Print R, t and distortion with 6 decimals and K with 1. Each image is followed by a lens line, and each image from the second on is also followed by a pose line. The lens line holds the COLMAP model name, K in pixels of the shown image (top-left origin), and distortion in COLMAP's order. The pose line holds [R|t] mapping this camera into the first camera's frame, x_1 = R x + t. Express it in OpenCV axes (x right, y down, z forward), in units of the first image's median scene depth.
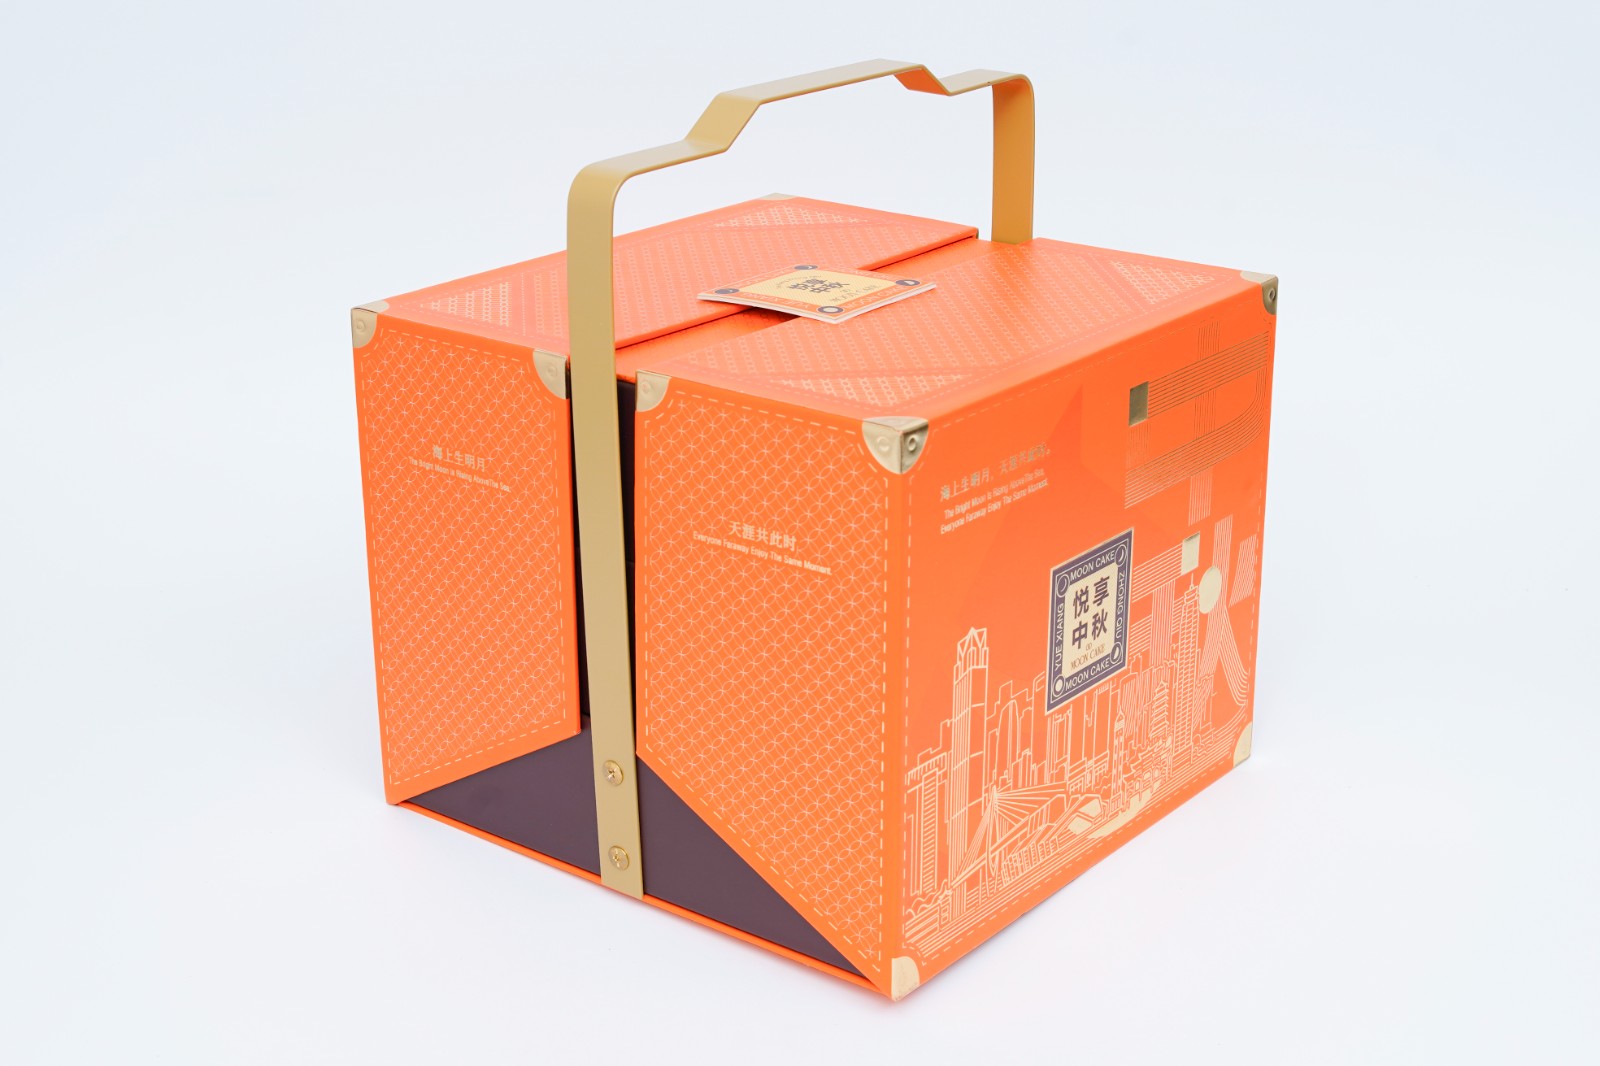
lens RADIAL K [[2474.4, 0, 800.0], [0, 2474.4, 533.0], [0, 0, 1]] dist [-0.026886, -0.019642]
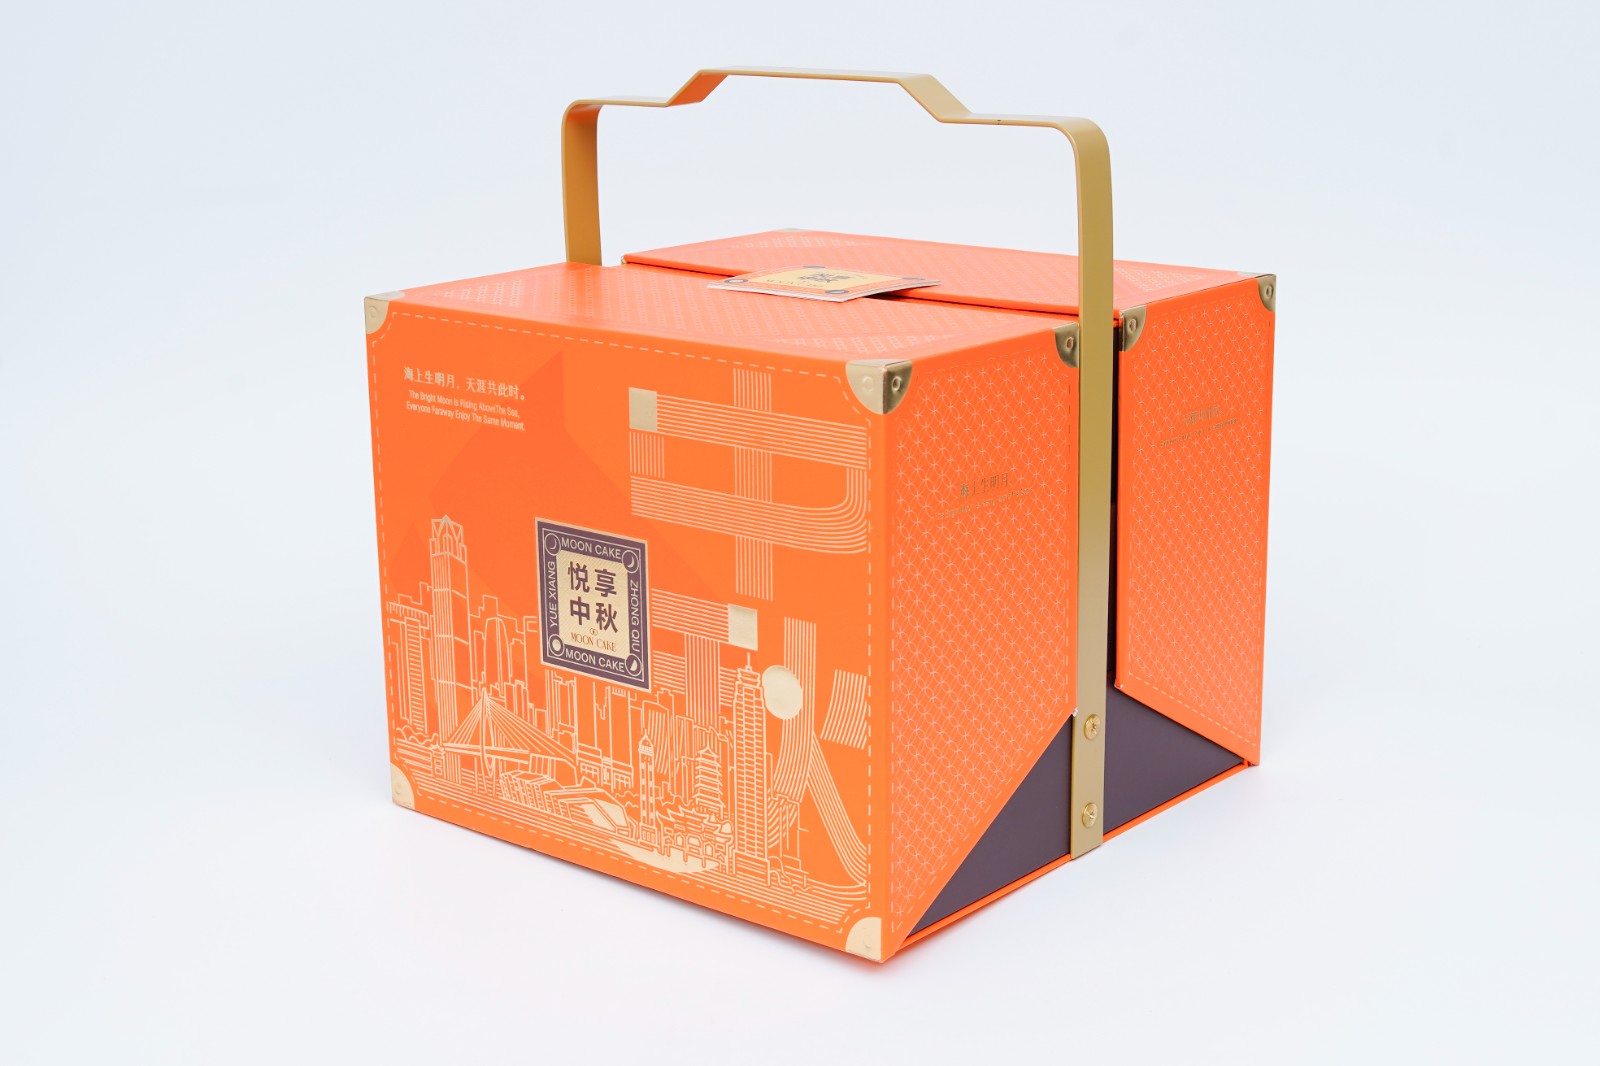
lens RADIAL K [[2414.9, 0, 800.0], [0, 2414.9, 533.0], [0, 0, 1]] dist [0.030989, 0.020762]
pose [[-0.025374, 0.253096, -0.967108, 1.059445], [-0.329741, 0.911159, 0.247105, -0.261610], [0.943731, 0.325165, 0.060337, 1.019560]]
